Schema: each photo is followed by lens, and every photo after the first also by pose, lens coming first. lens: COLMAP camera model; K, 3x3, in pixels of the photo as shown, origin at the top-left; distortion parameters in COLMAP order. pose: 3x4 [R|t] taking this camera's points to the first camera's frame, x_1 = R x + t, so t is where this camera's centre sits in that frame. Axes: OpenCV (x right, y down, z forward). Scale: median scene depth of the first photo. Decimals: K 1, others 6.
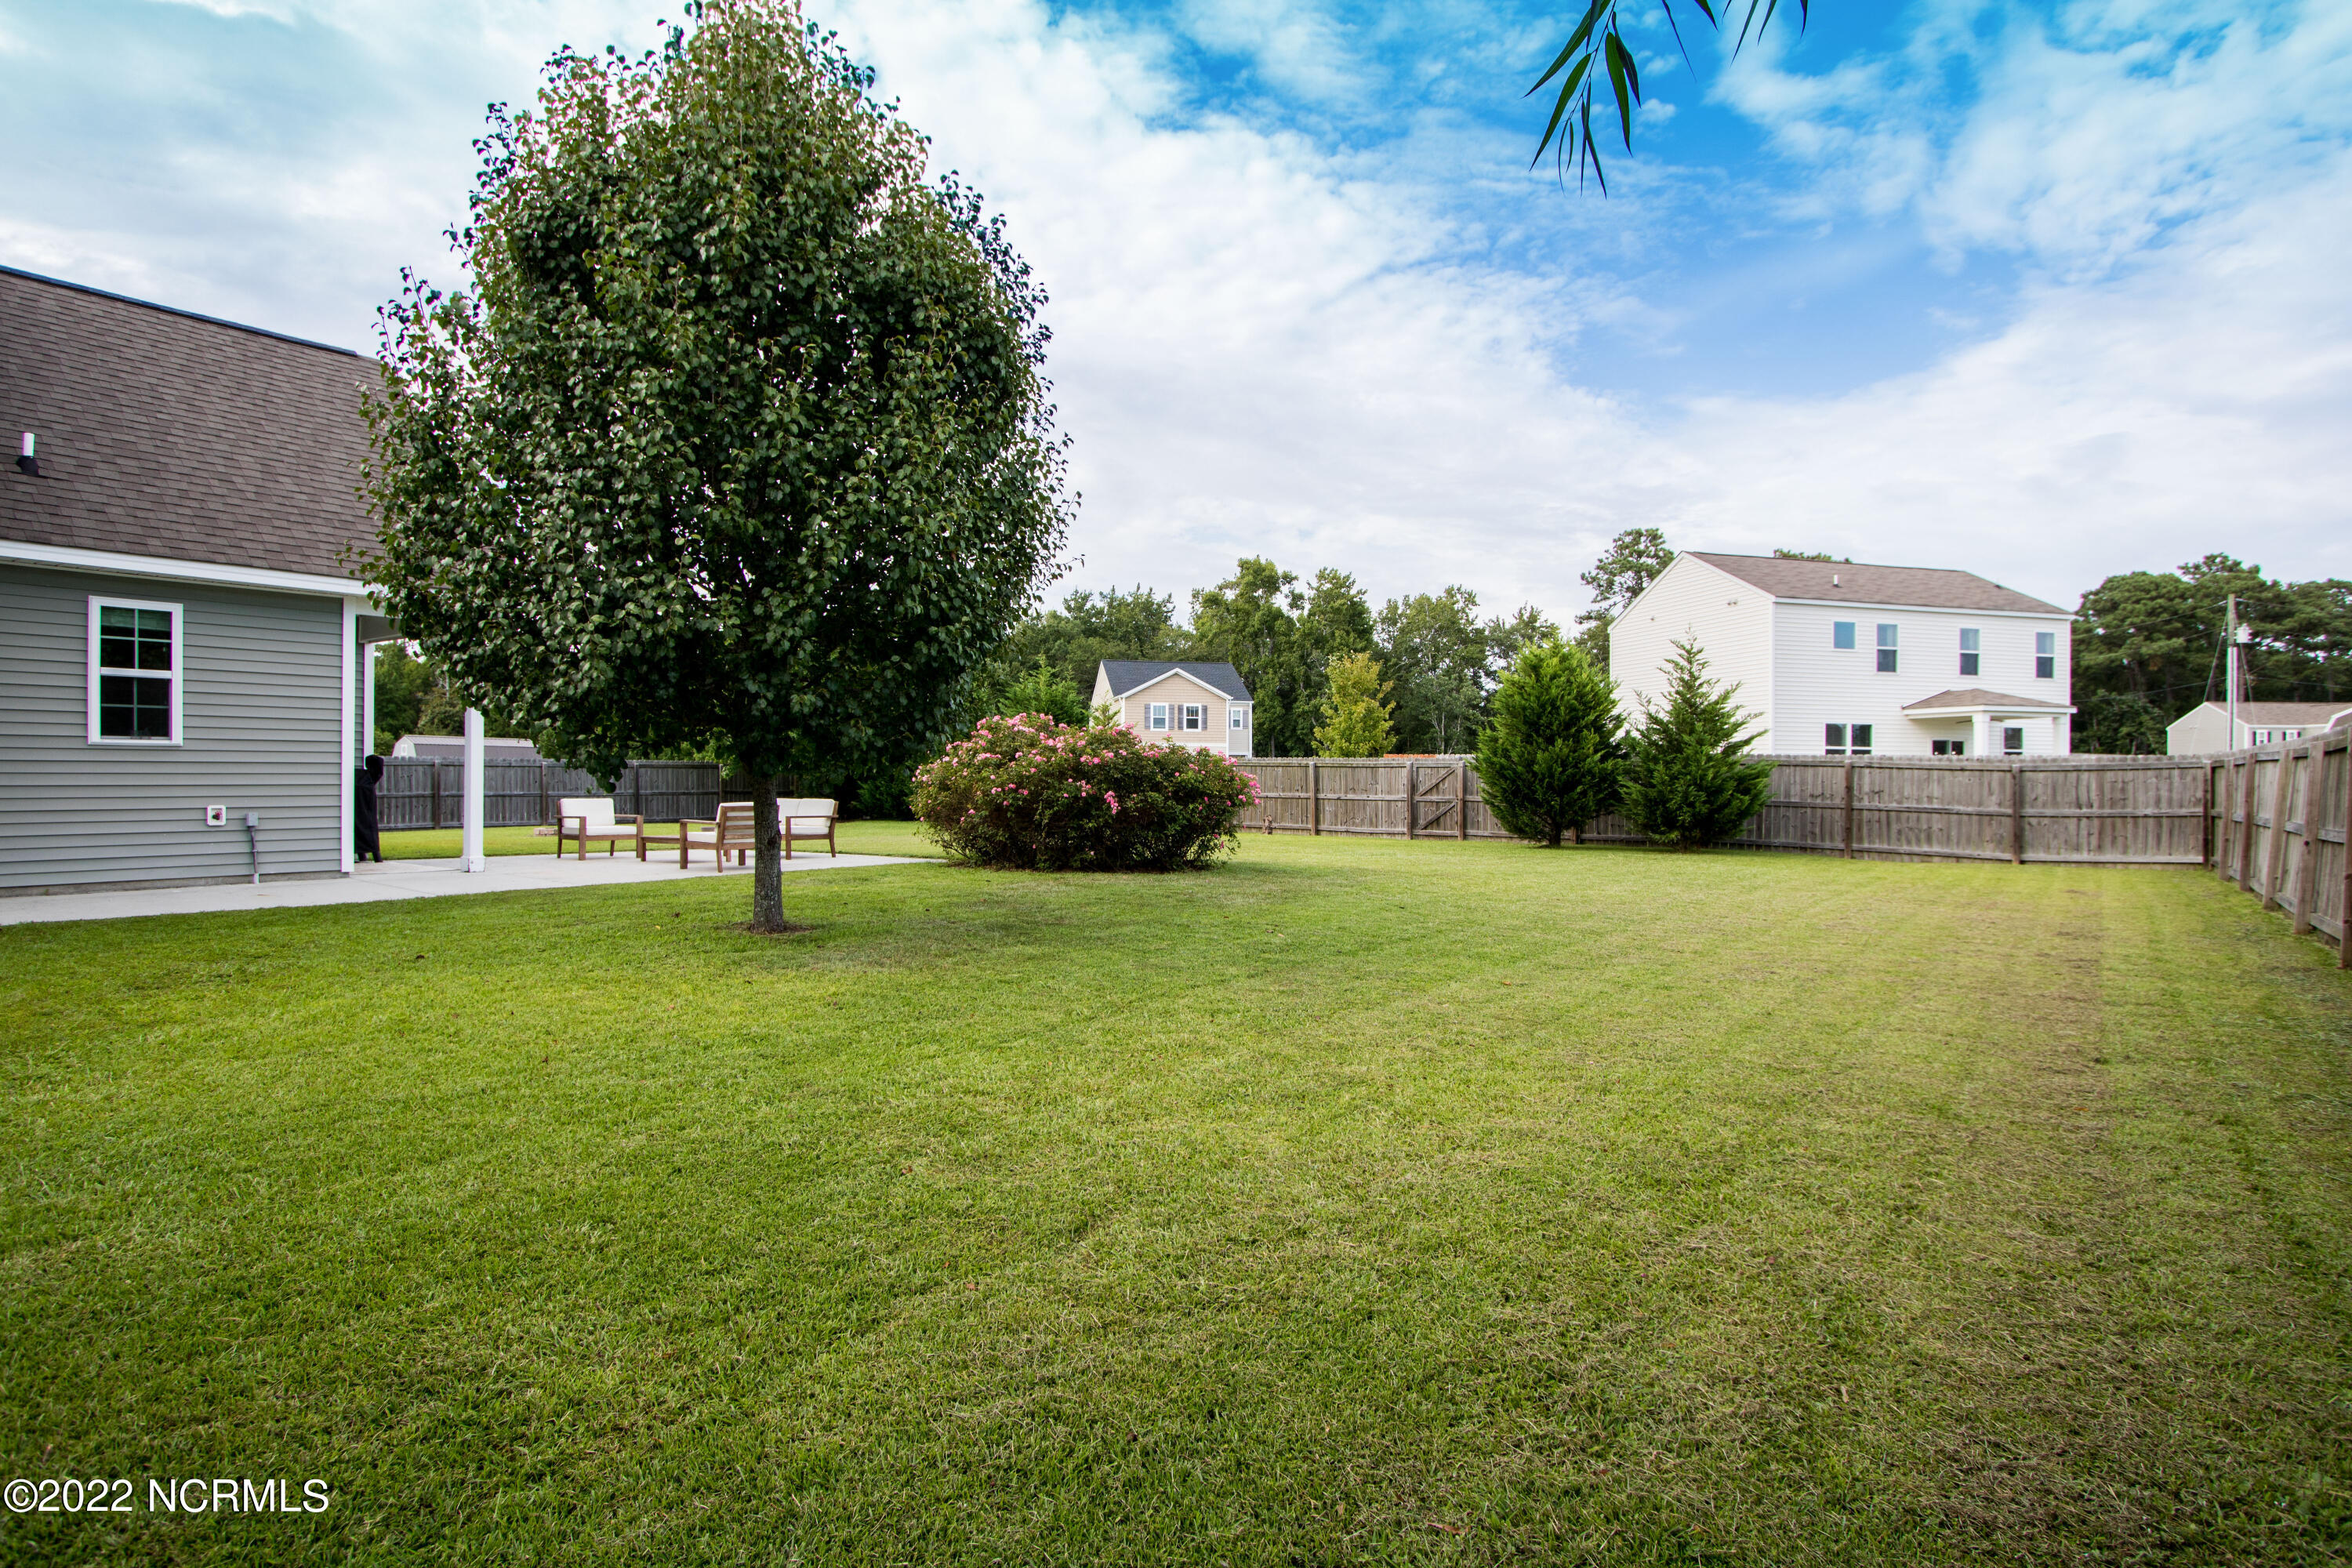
lens RADIAL K [[1209.6, 0, 1180.3], [0, 1209.6, 778.2], [0, 0, 1]] dist [-0.014136, -0.000155]
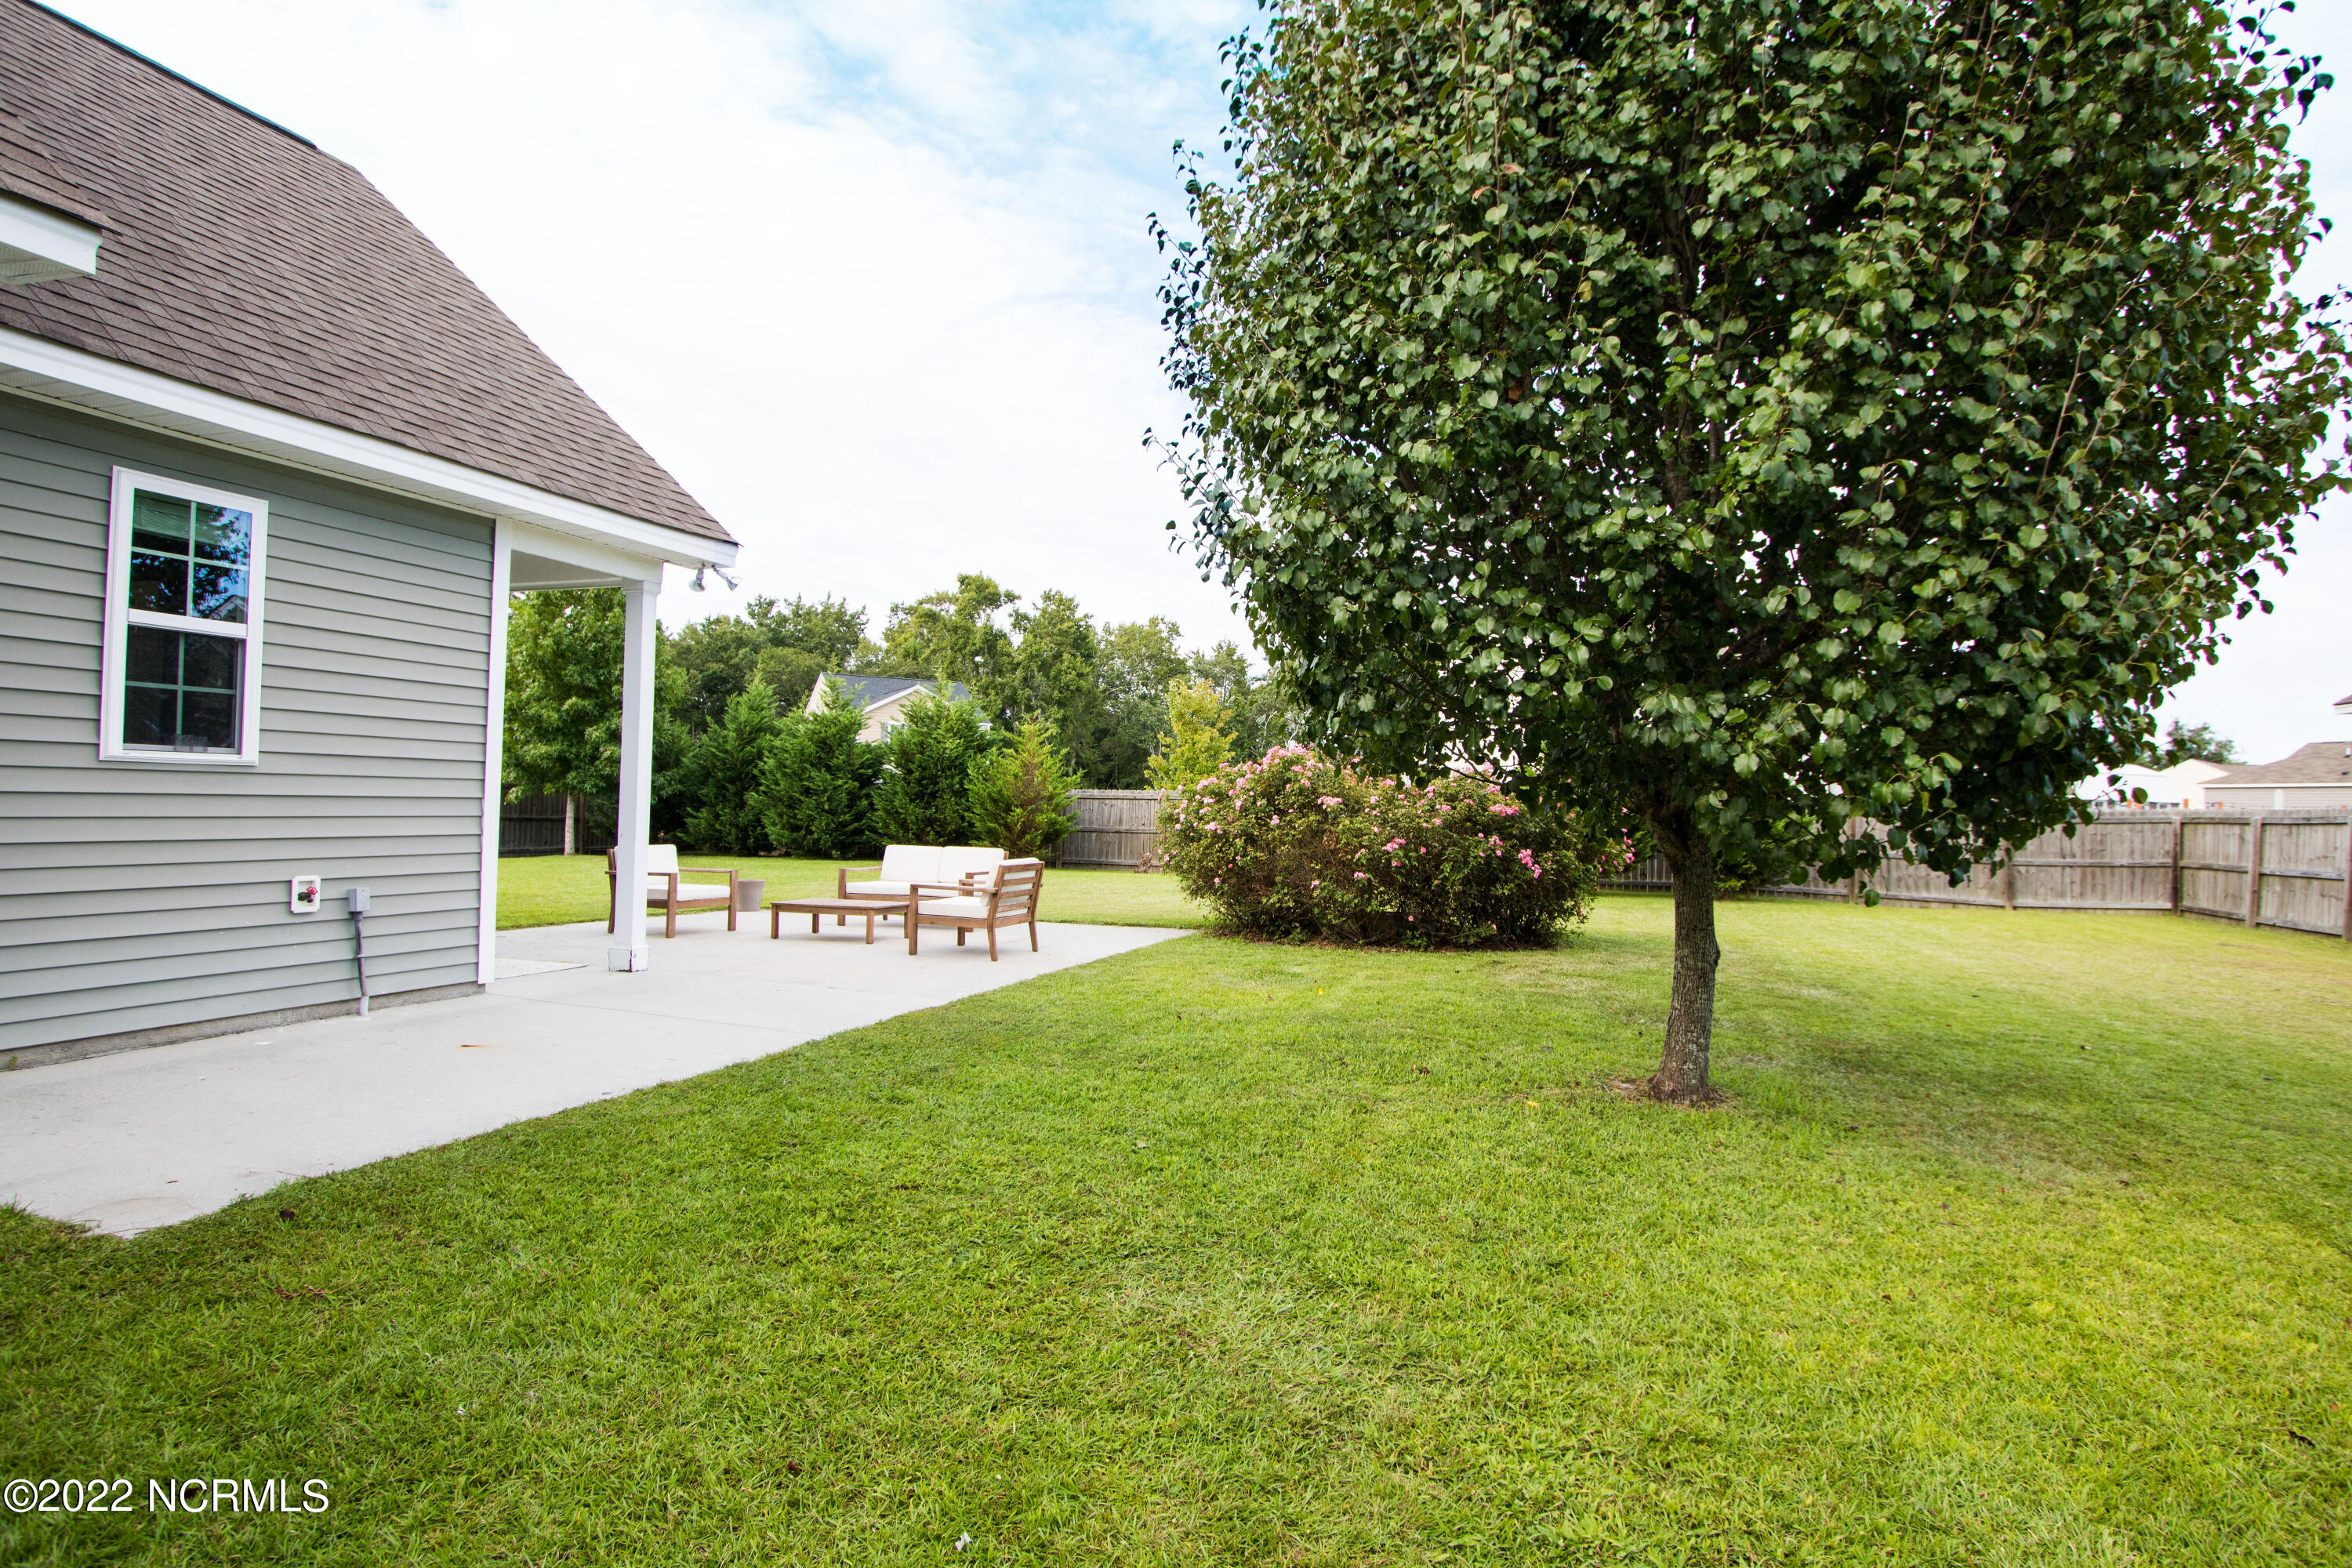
lens RADIAL K [[1209.6, 0, 1166.4], [0, 1209.6, 794.9], [0, 0, 1]] dist [-0.014136, -0.000155]
pose [[0.955042, 0.018111, 0.295916, -0.357238], [-0.016334, 0.999831, -0.008477, -0.009536], [-0.296020, 0.003263, 0.955176, 0.218258]]
